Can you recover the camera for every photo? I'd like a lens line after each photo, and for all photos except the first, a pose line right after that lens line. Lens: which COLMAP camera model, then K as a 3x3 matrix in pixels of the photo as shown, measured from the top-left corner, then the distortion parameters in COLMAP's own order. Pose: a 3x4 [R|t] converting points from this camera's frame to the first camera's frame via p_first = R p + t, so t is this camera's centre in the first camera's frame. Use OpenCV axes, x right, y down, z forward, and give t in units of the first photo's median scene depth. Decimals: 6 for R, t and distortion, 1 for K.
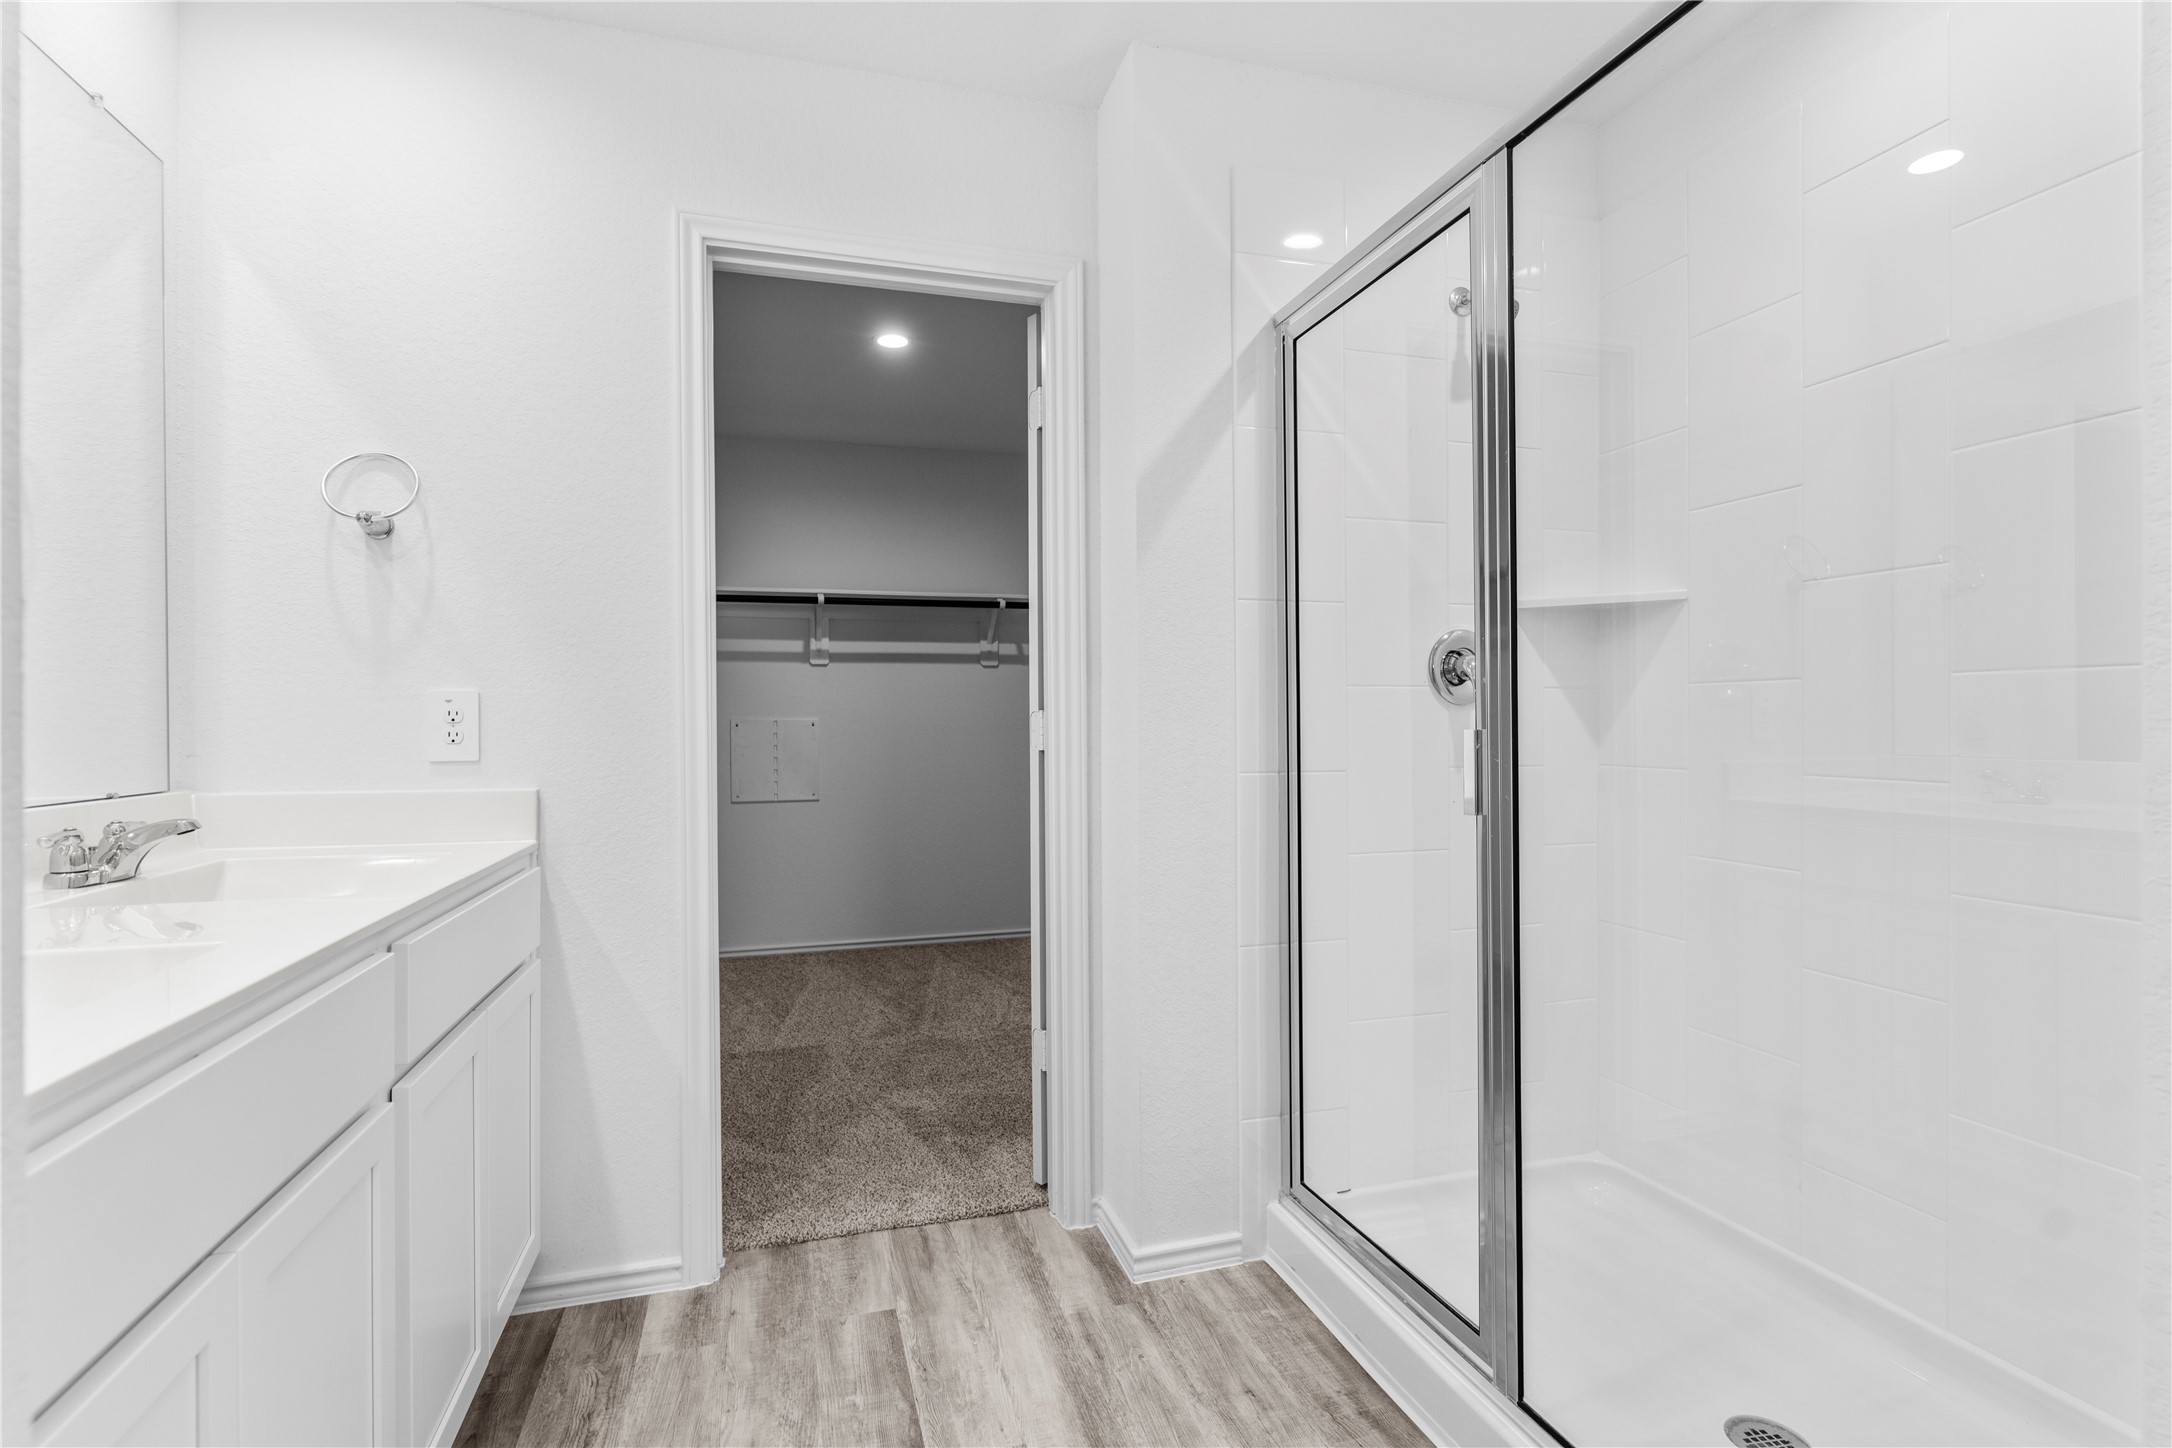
lens RADIAL K [[1090.9, 0, 1087.3], [0, 1090.9, 714.0], [0, 0, 1]] dist [-0.002618, 0.000733]
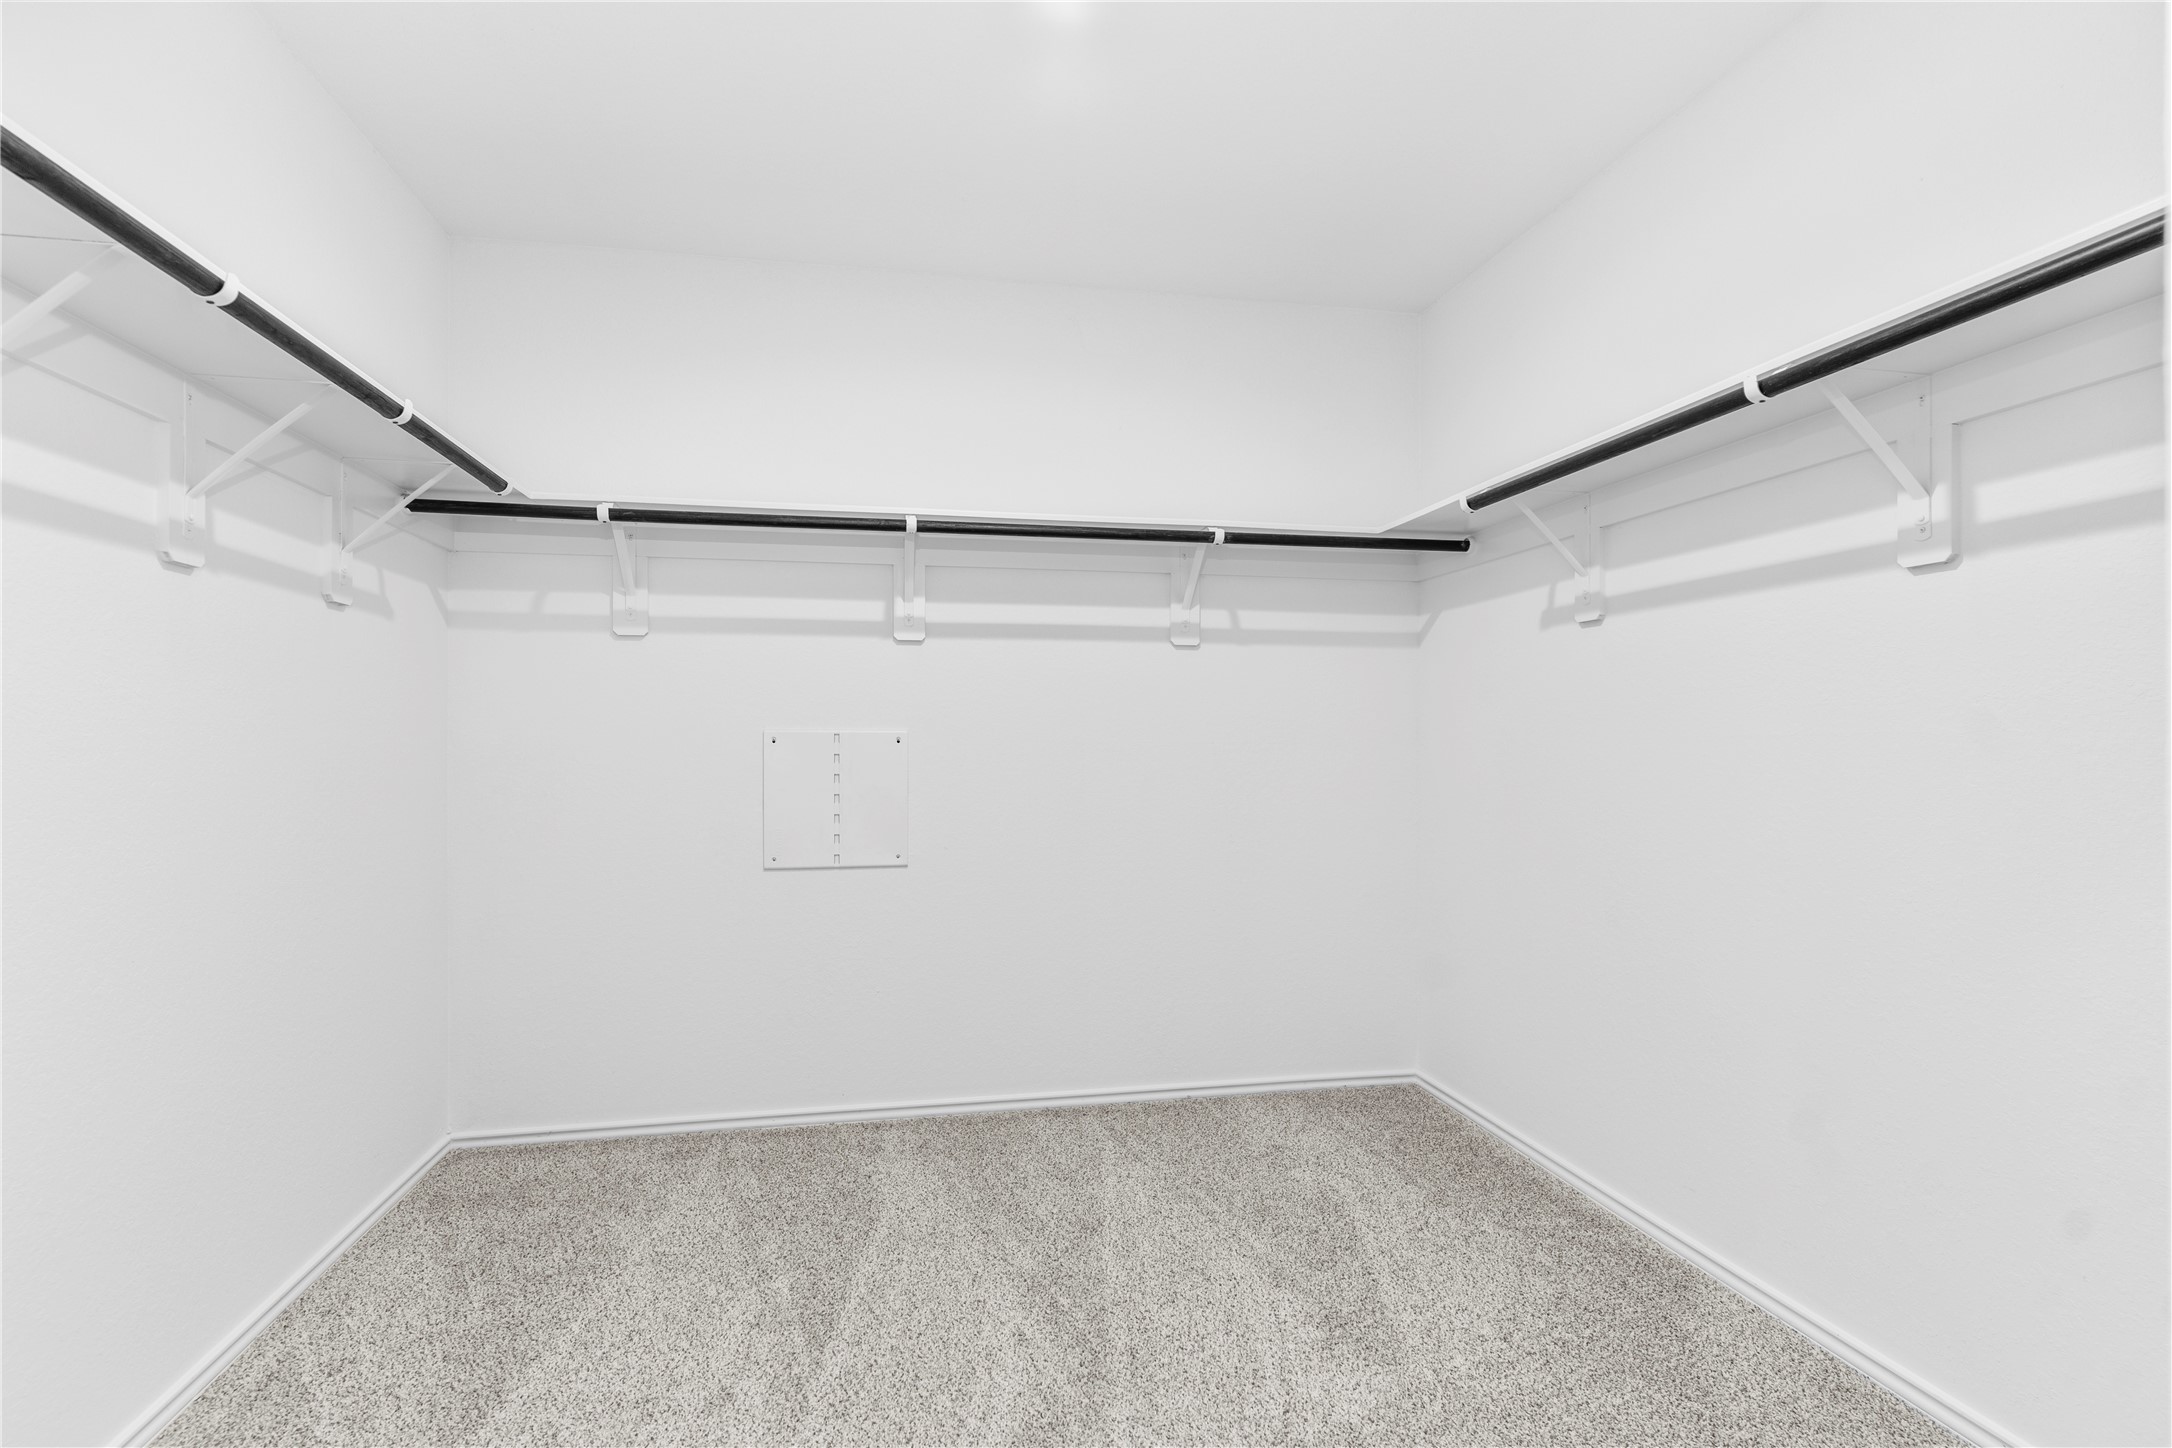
lens RADIAL K [[1024.3, 0, 1083.9], [0, 1024.3, 731.4], [0, 0, 1]] dist [0.002079, -0.001365]
pose [[0.995962, 0.009086, -0.089314, -0.108406], [-0.008604, 0.999946, 0.005776, 0.000656], [0.089362, -0.004984, 0.995987, 0.489119]]
